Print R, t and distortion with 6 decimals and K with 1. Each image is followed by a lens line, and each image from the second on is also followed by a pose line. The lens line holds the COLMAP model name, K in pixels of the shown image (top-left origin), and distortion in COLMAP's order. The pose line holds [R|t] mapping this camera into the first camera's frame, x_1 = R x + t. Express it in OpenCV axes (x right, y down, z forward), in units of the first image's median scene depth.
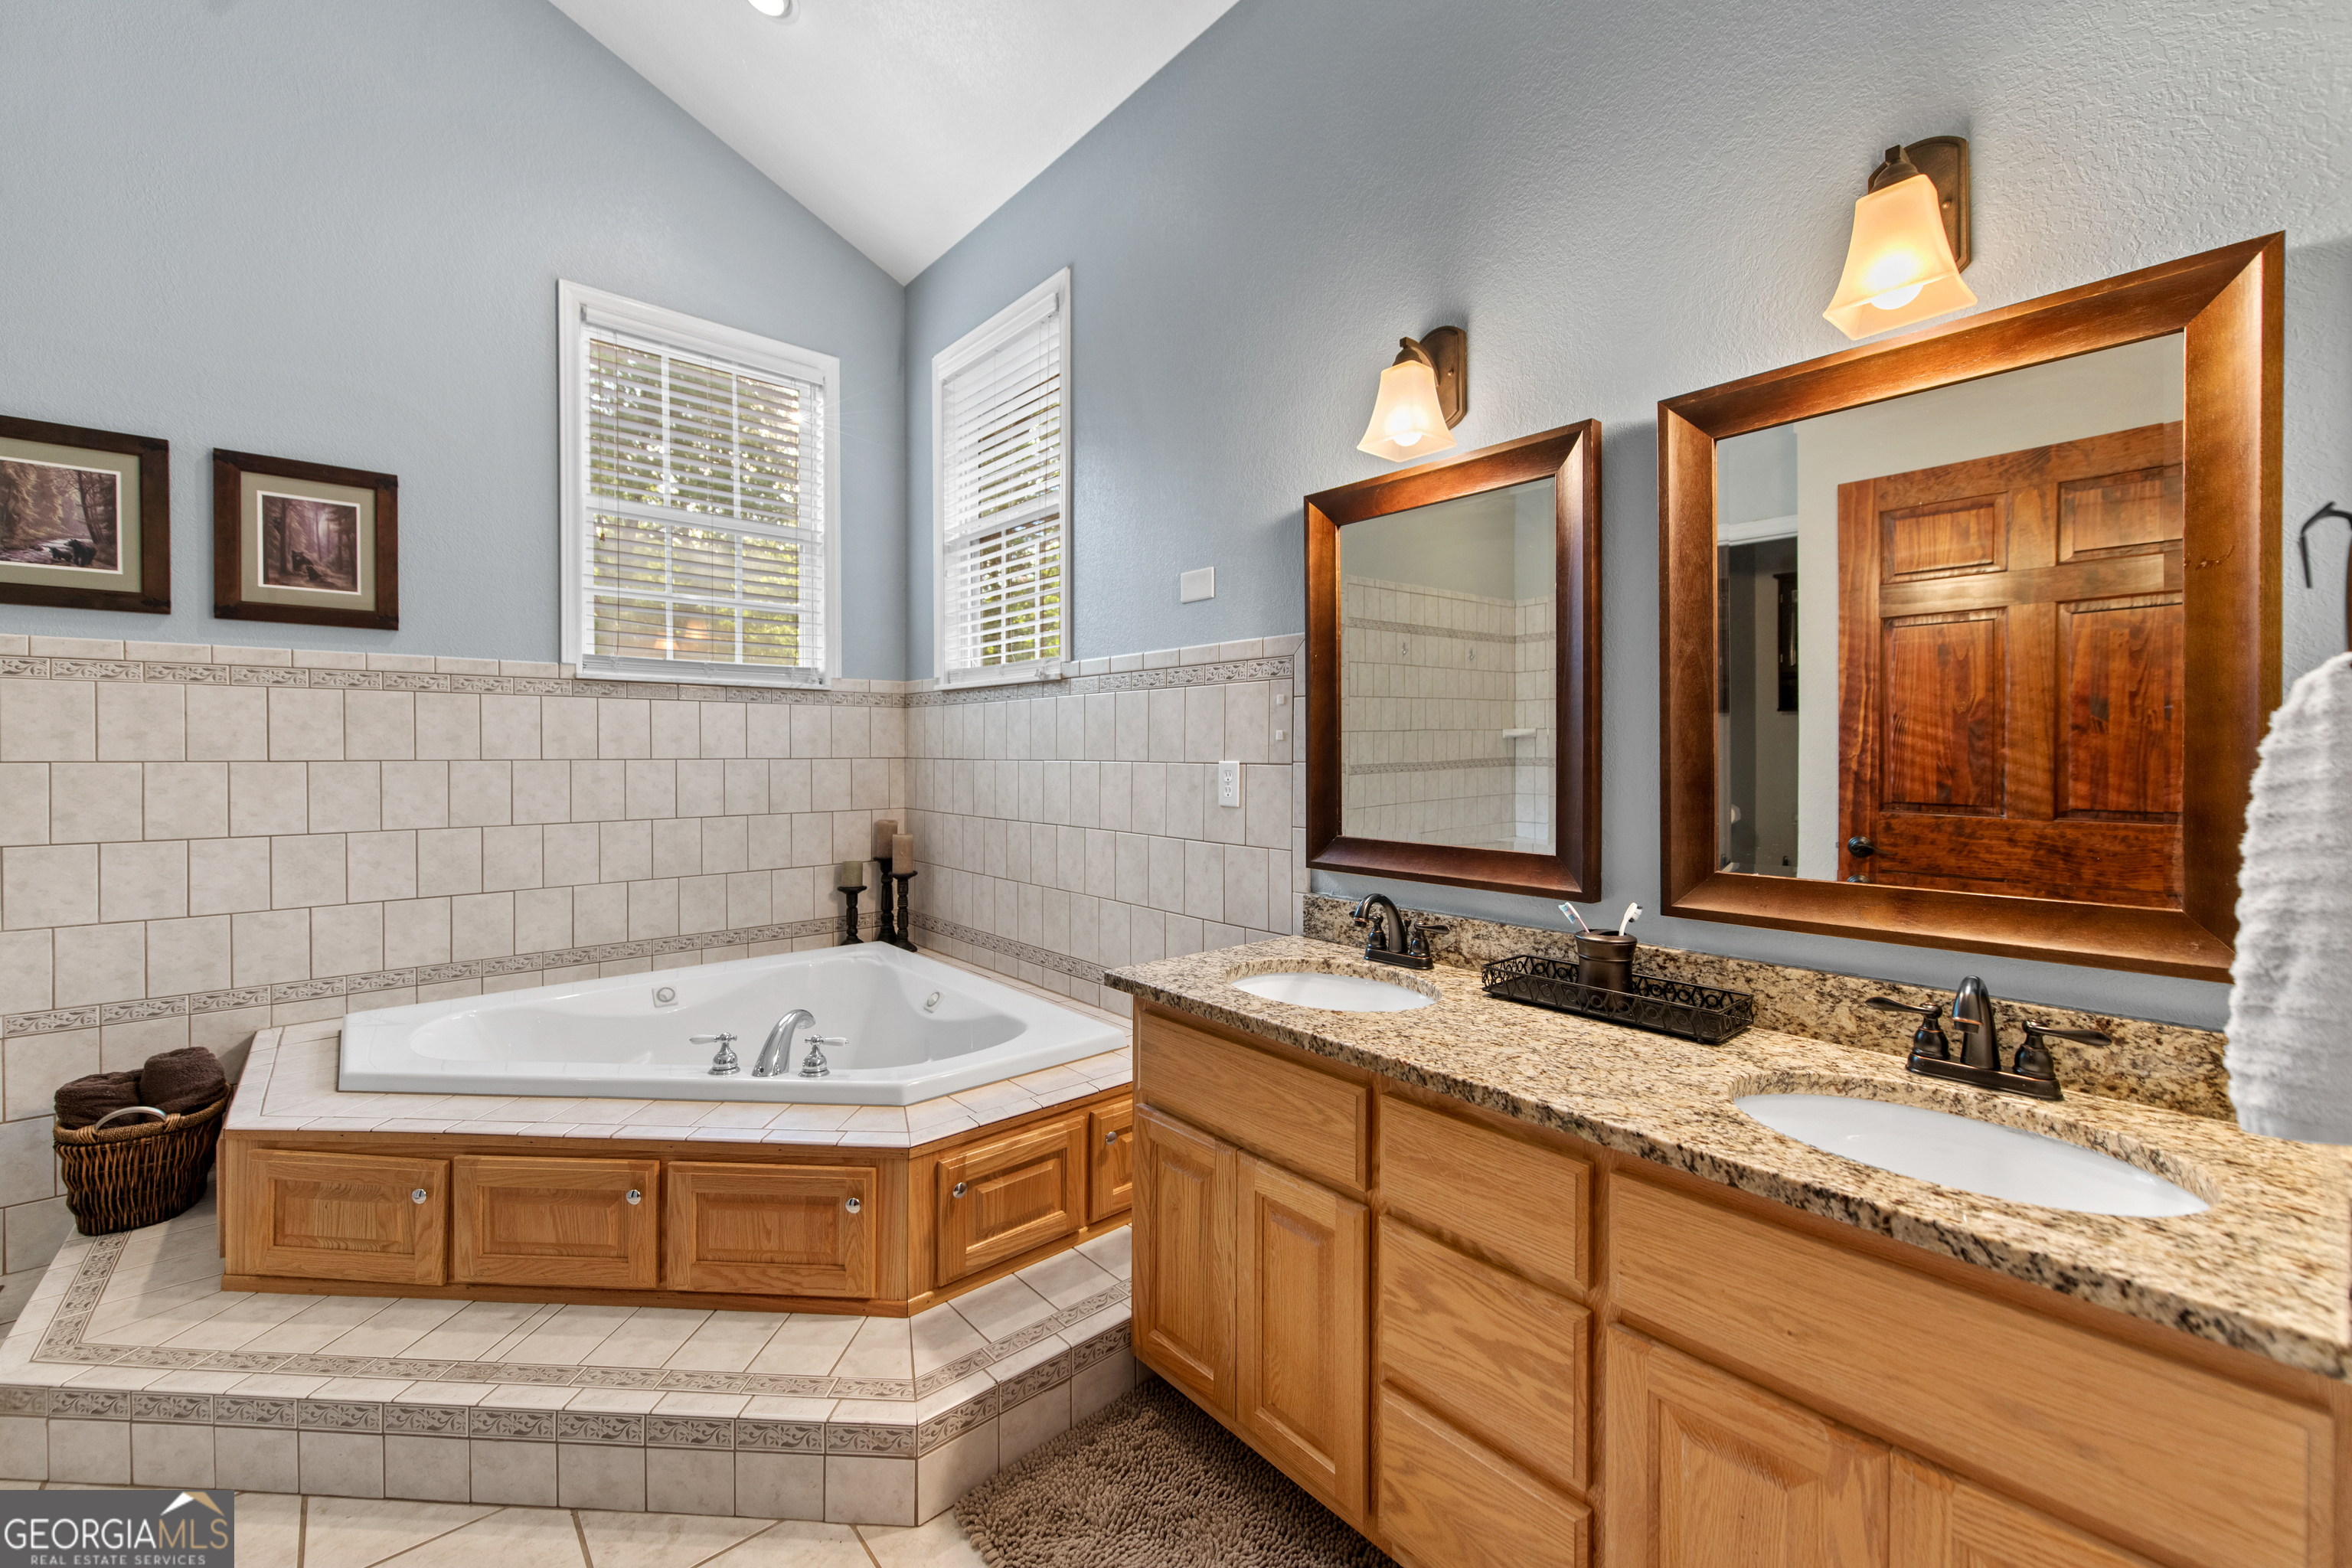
lens RADIAL K [[933.1, 0, 1173.1], [0, 933.1, 759.9], [0, 0, 1]] dist [0.010328, -0.002635]
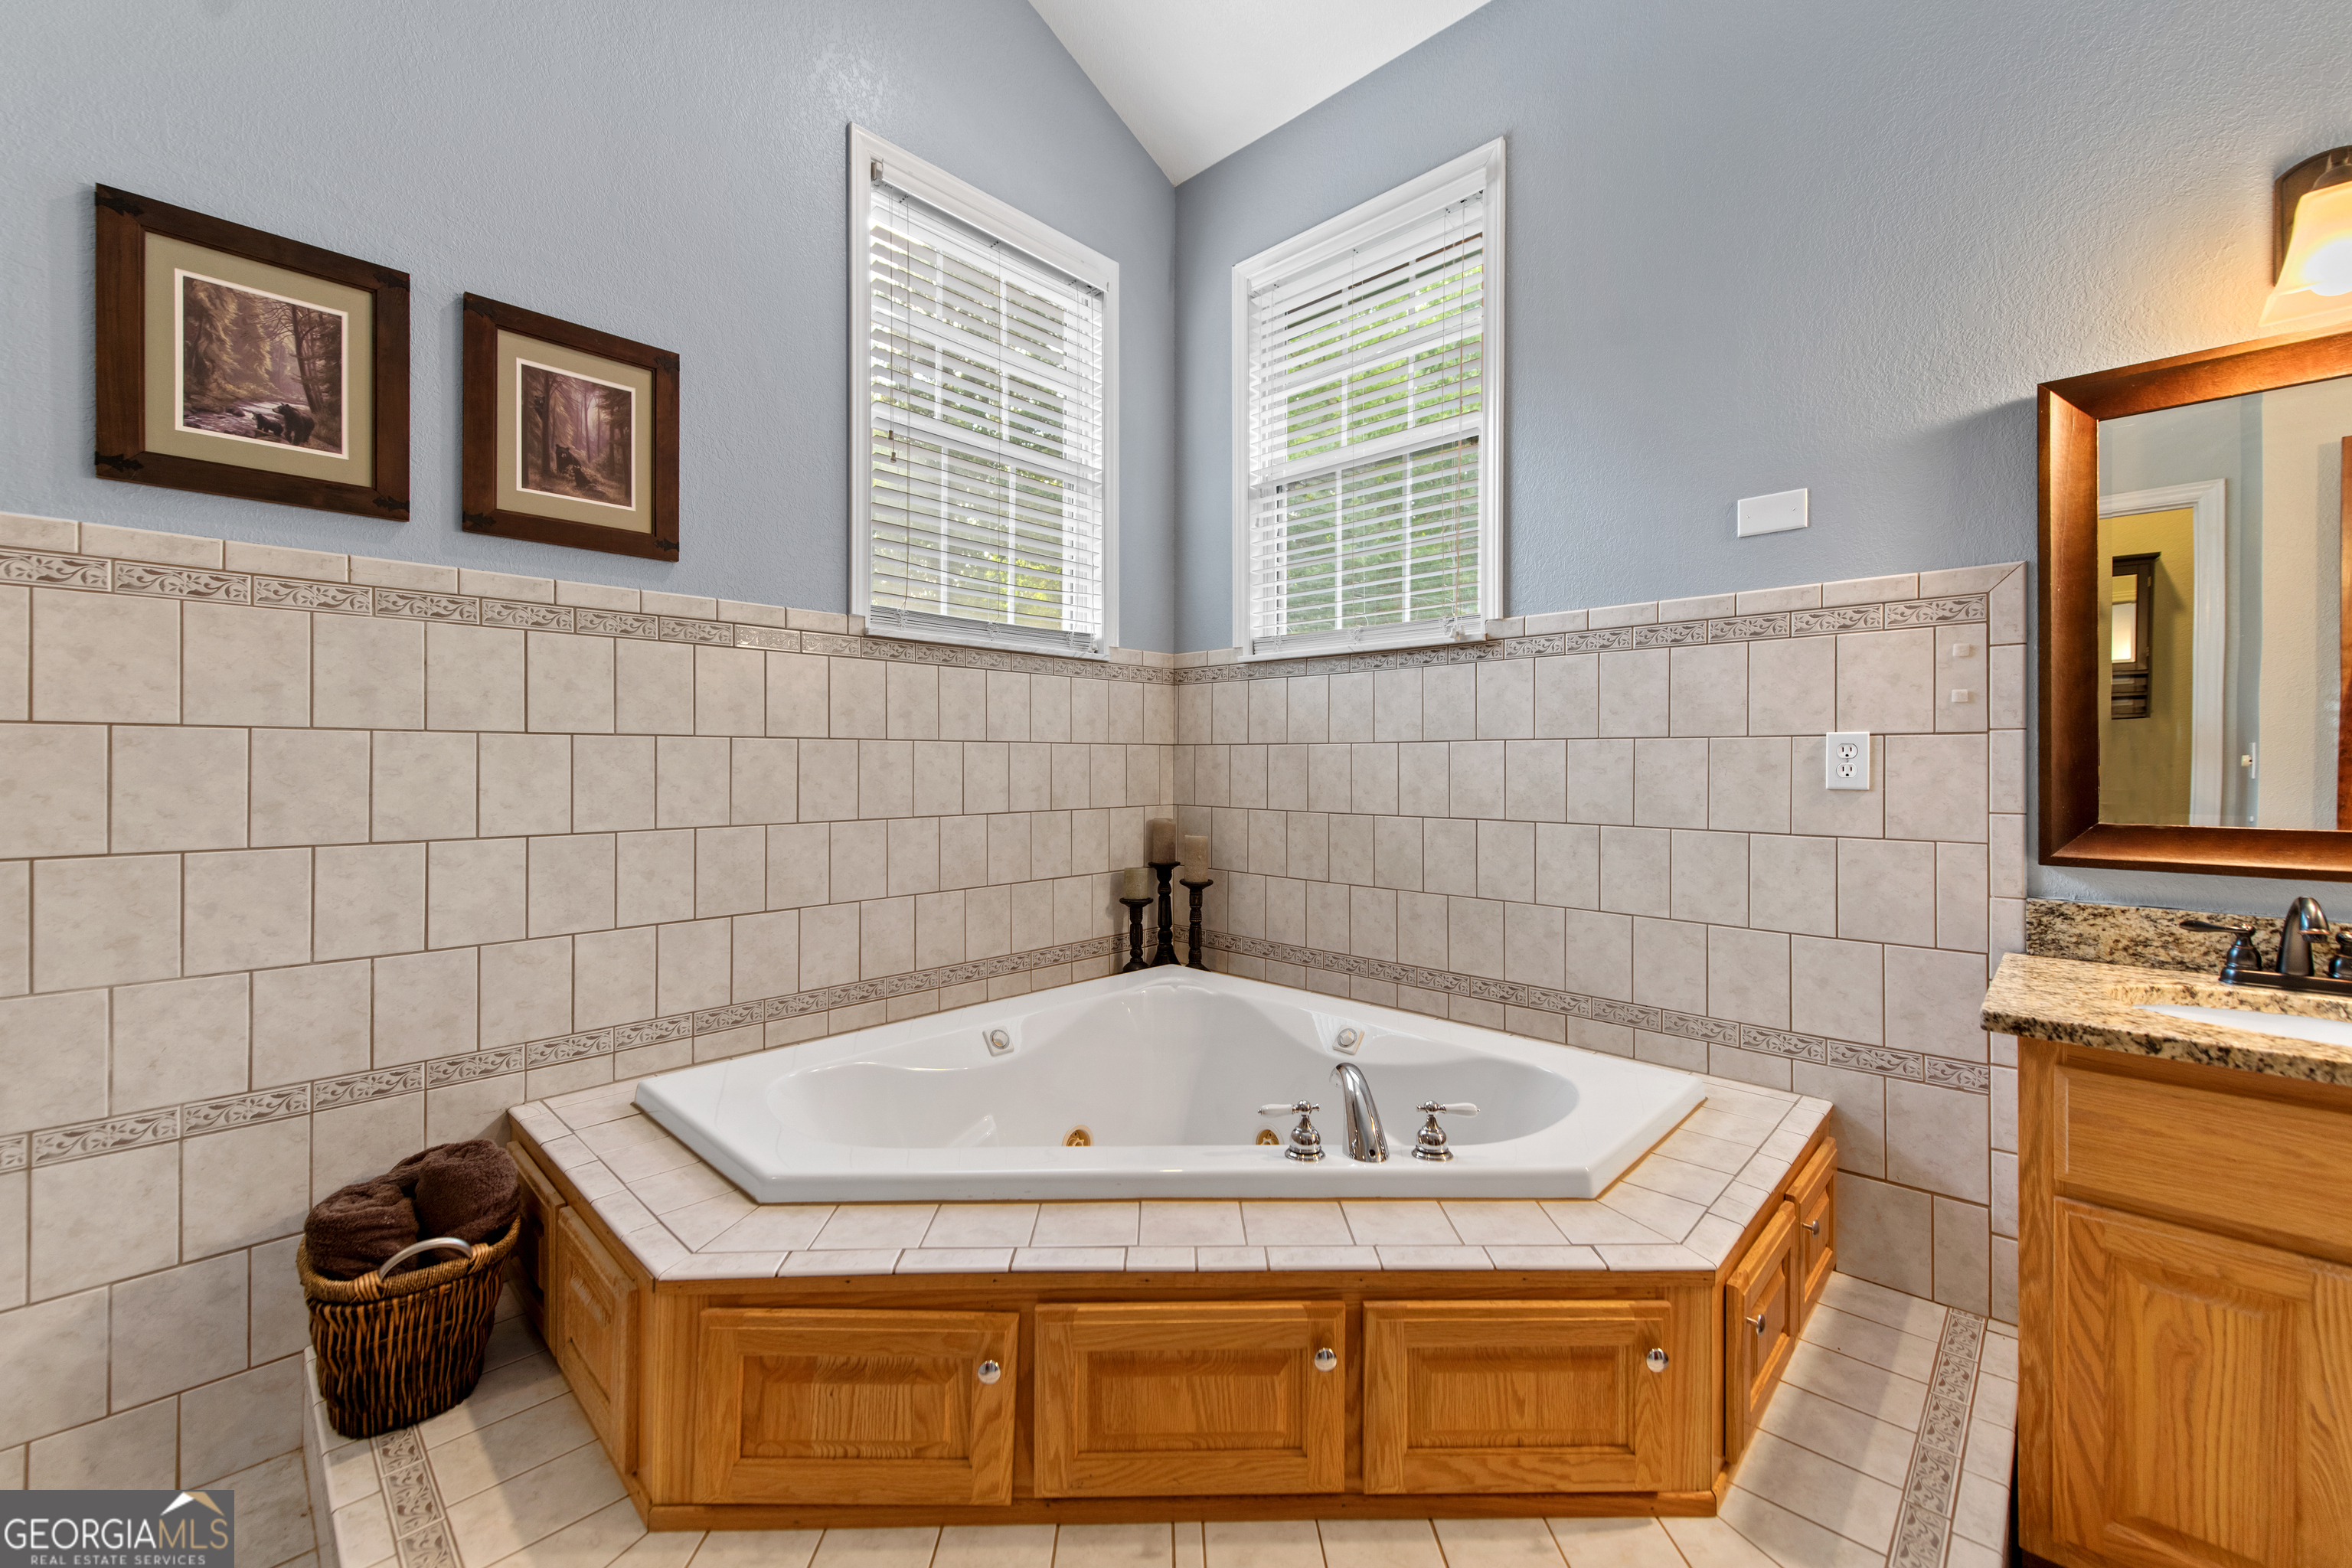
lens RADIAL K [[933.1, 0, 1173.1], [0, 933.1, 759.9], [0, 0, 1]] dist [0.010328, -0.002635]
pose [[0.996119, 0.000740, 0.088013, -0.556157], [0.000228, 0.999940, -0.010994, 0.031918], [-0.088015, 0.010972, 0.996059, 0.250301]]
